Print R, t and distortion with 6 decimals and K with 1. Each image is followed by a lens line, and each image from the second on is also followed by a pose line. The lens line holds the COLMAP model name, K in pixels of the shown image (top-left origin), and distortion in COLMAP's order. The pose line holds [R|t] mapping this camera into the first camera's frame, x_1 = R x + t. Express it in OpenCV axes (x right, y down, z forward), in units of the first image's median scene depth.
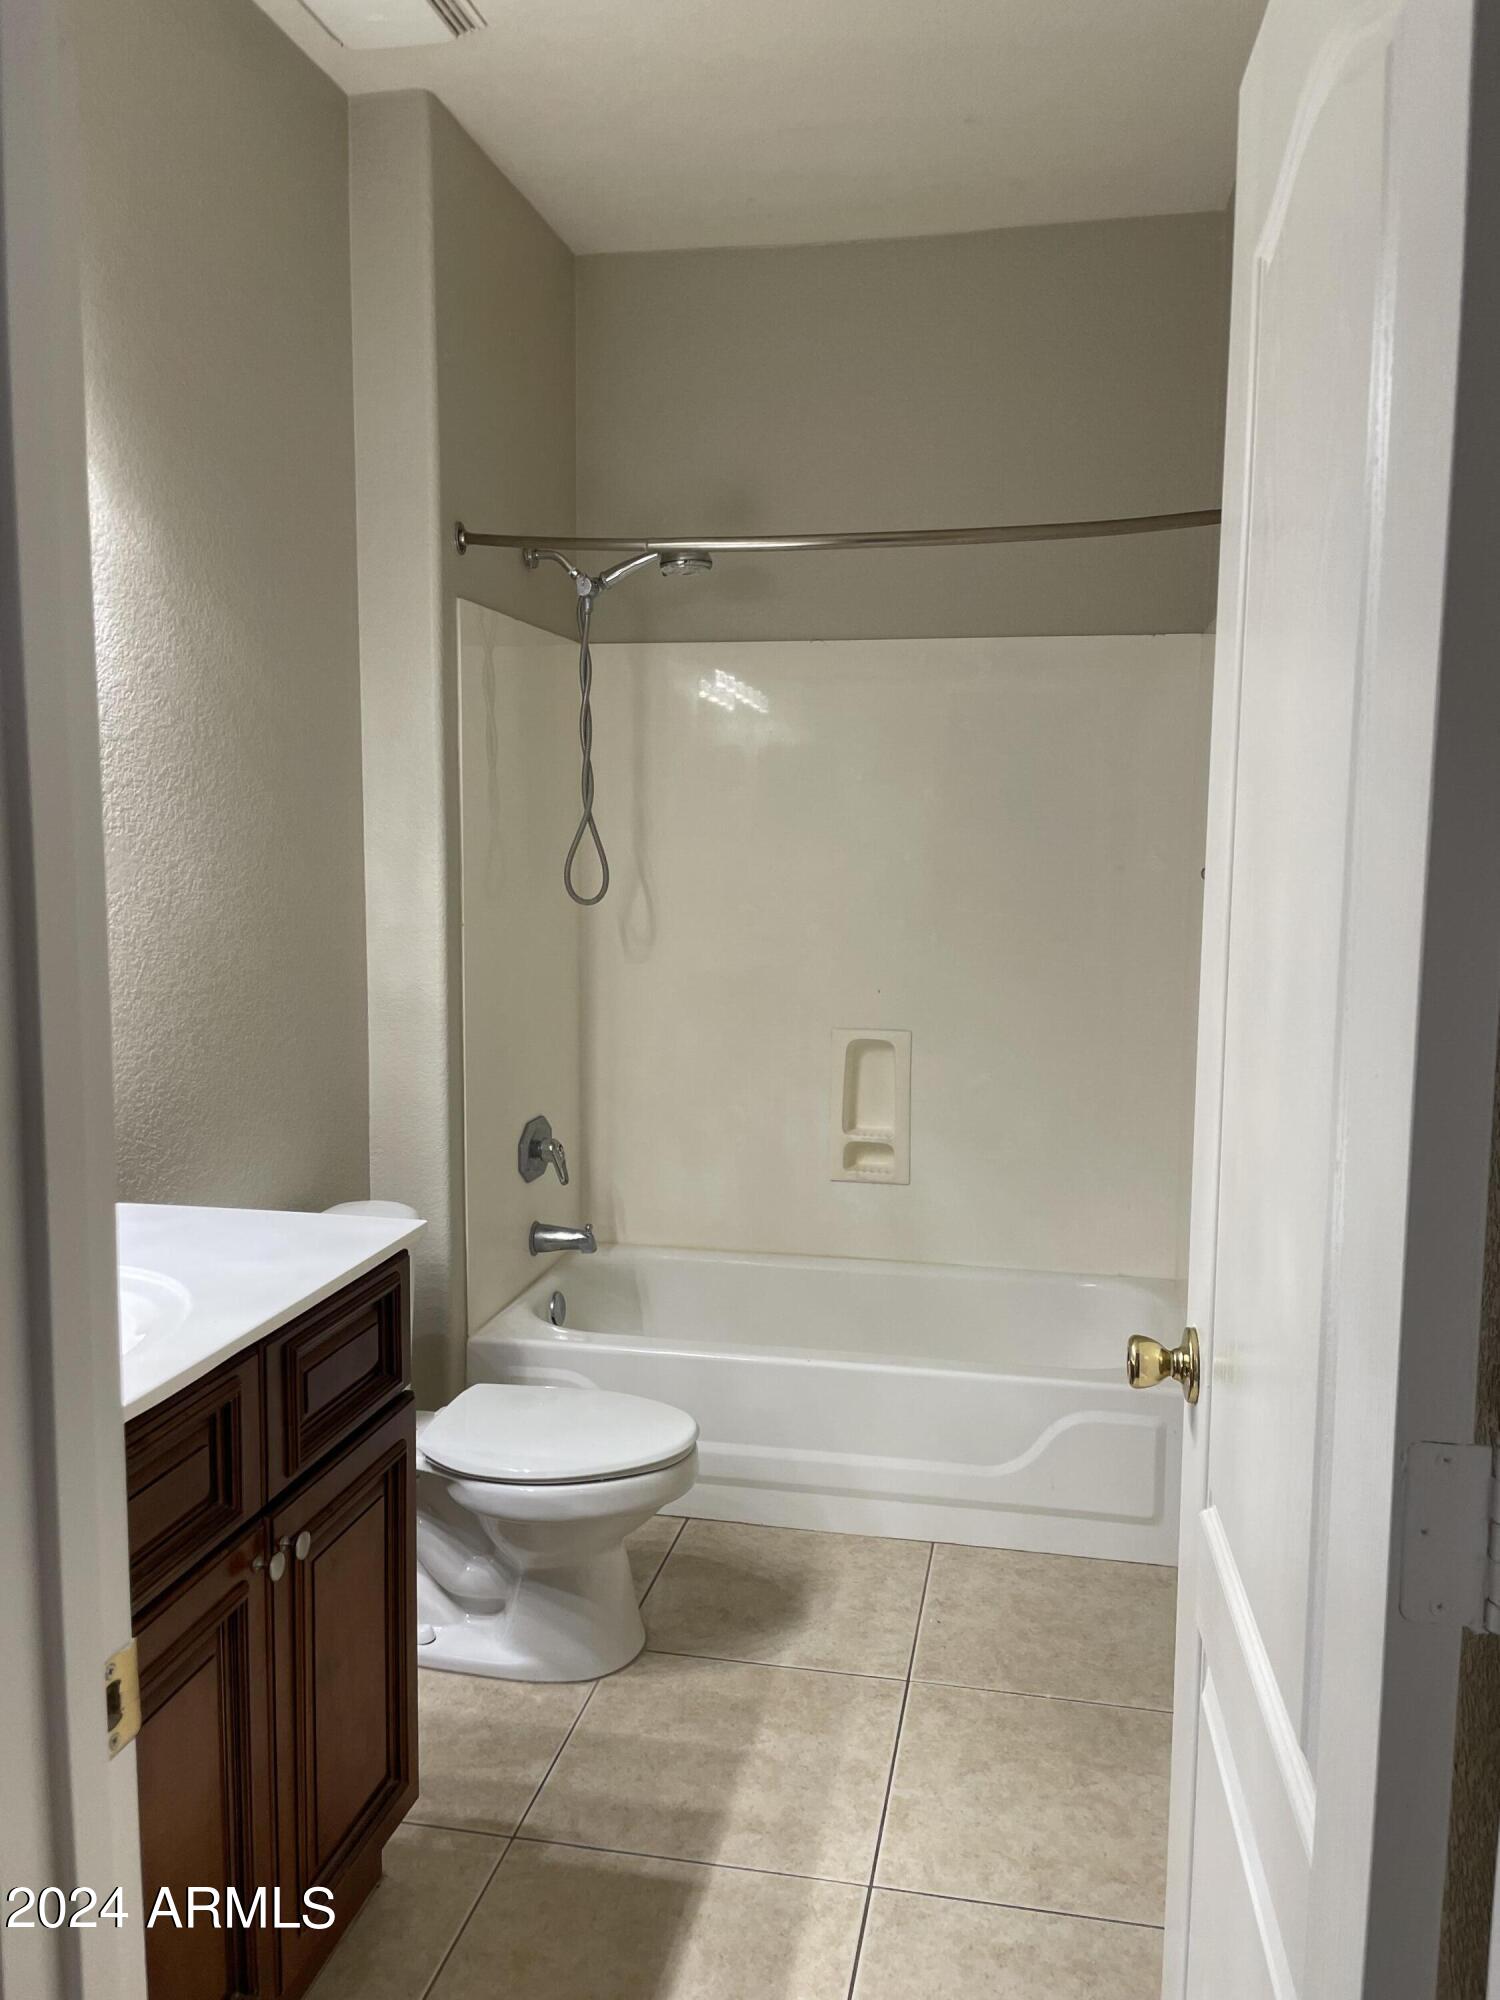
lens RADIAL K [[1493.9, 0, 765.4], [0, 1493.9, 987.4], [0, 0, 1]] dist [0.081343, -0.092009]
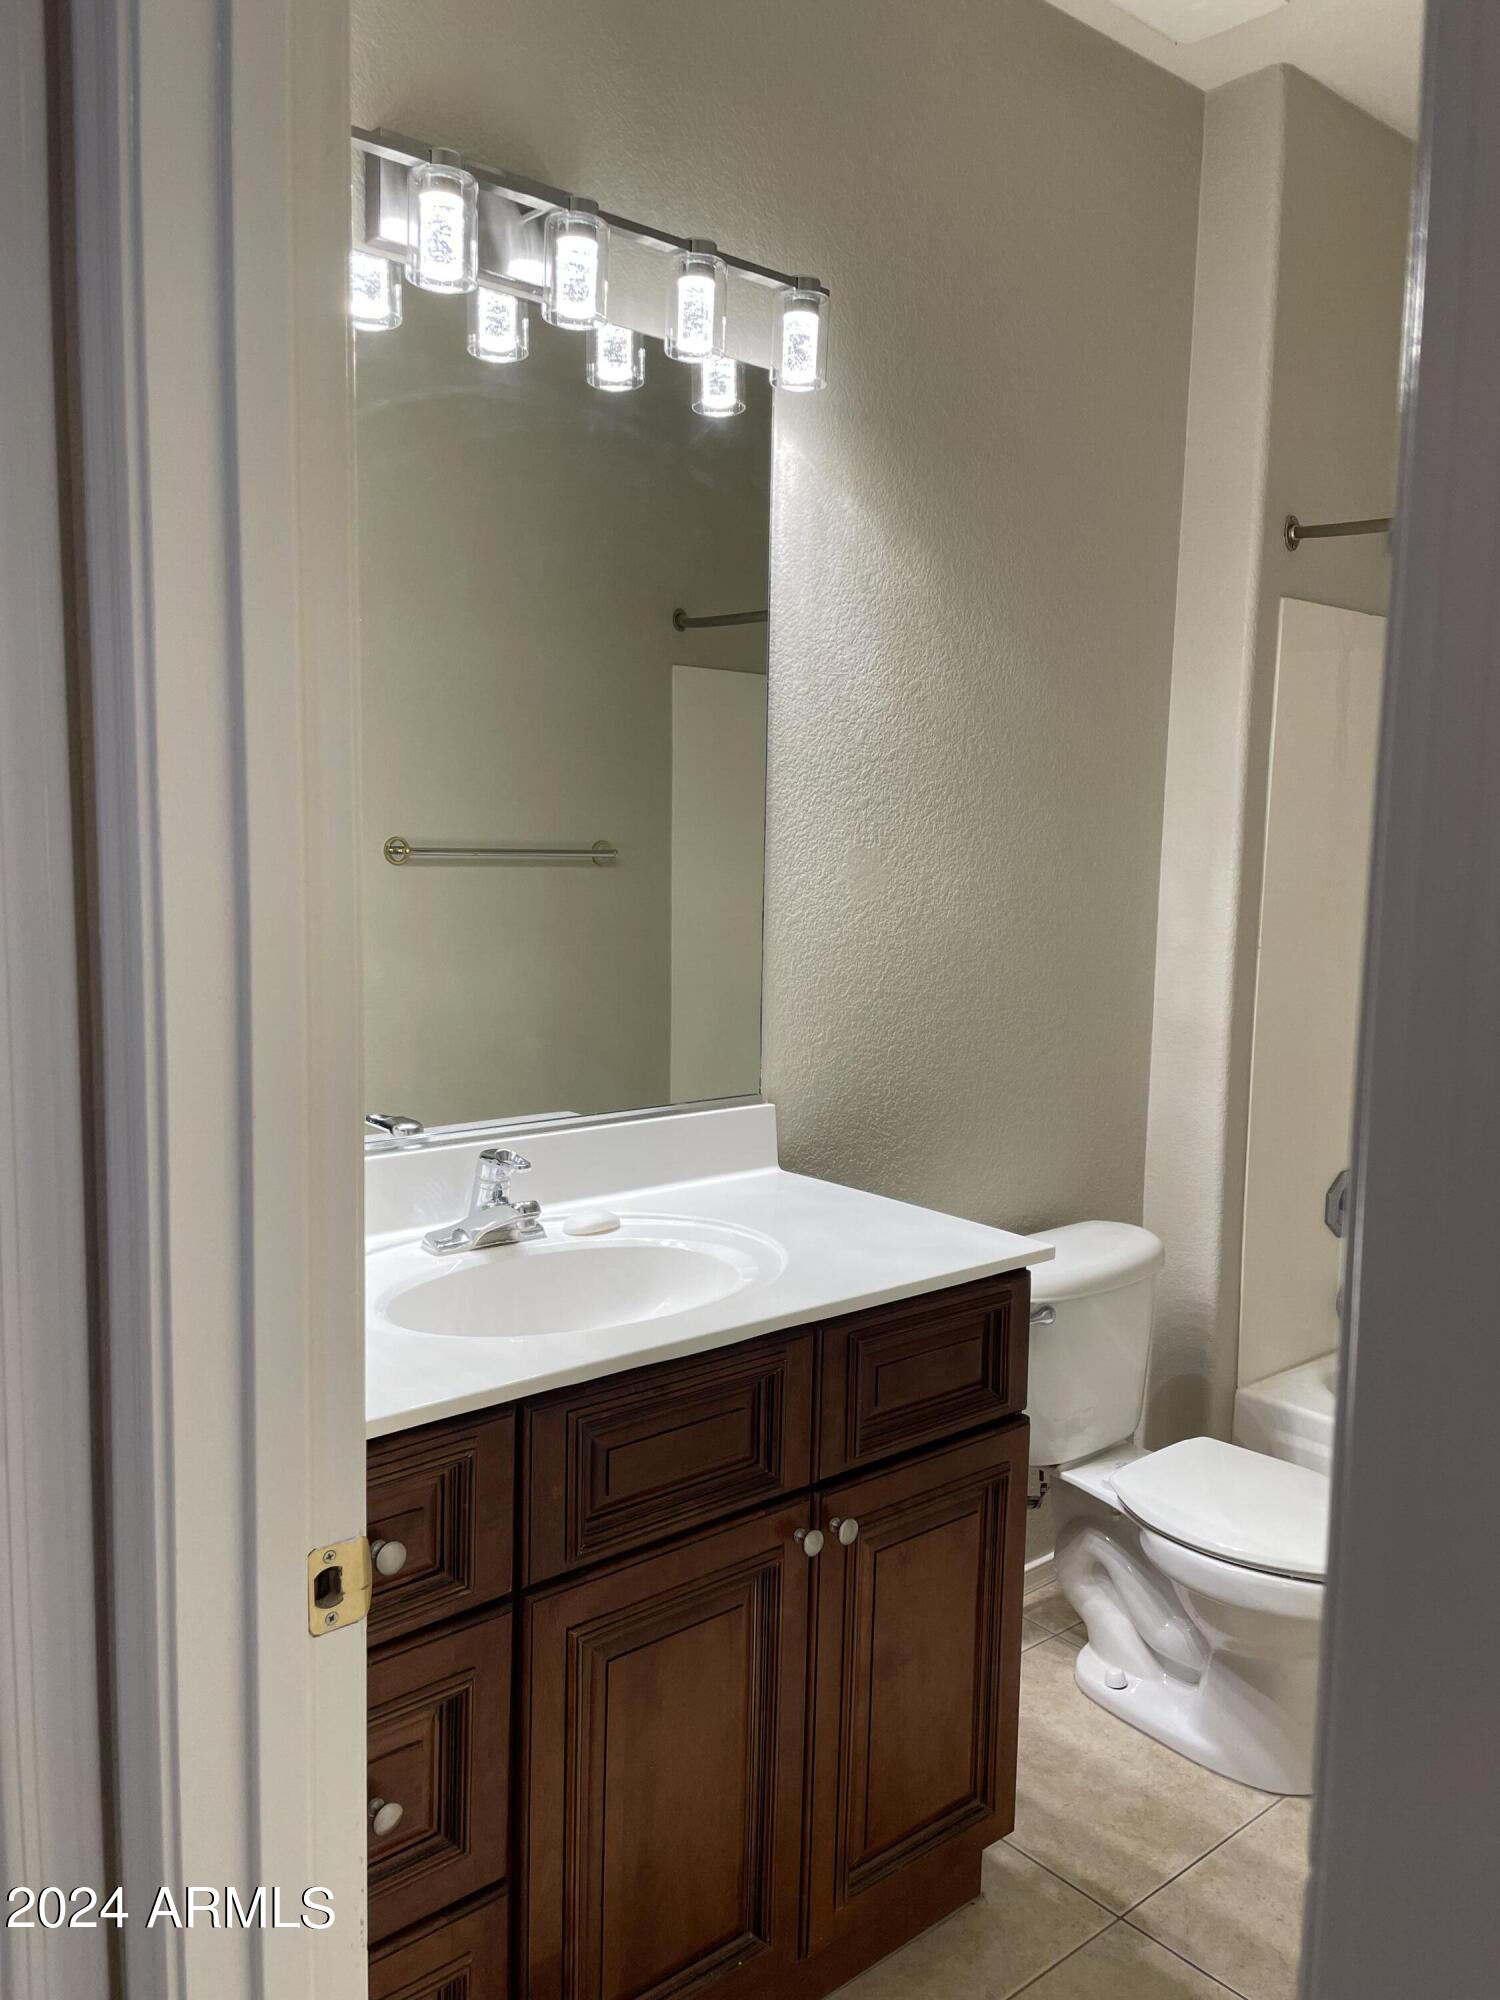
lens RADIAL K [[1493.9, 0, 745.9], [0, 1493.9, 993.2], [0, 0, 1]] dist [0.081343, -0.092009]
pose [[0.791279, 0.074747, -0.606869, 0.159471], [-0.079249, 0.996666, 0.019426, -0.008947], [0.606297, 0.032722, 0.794564, 0.083856]]
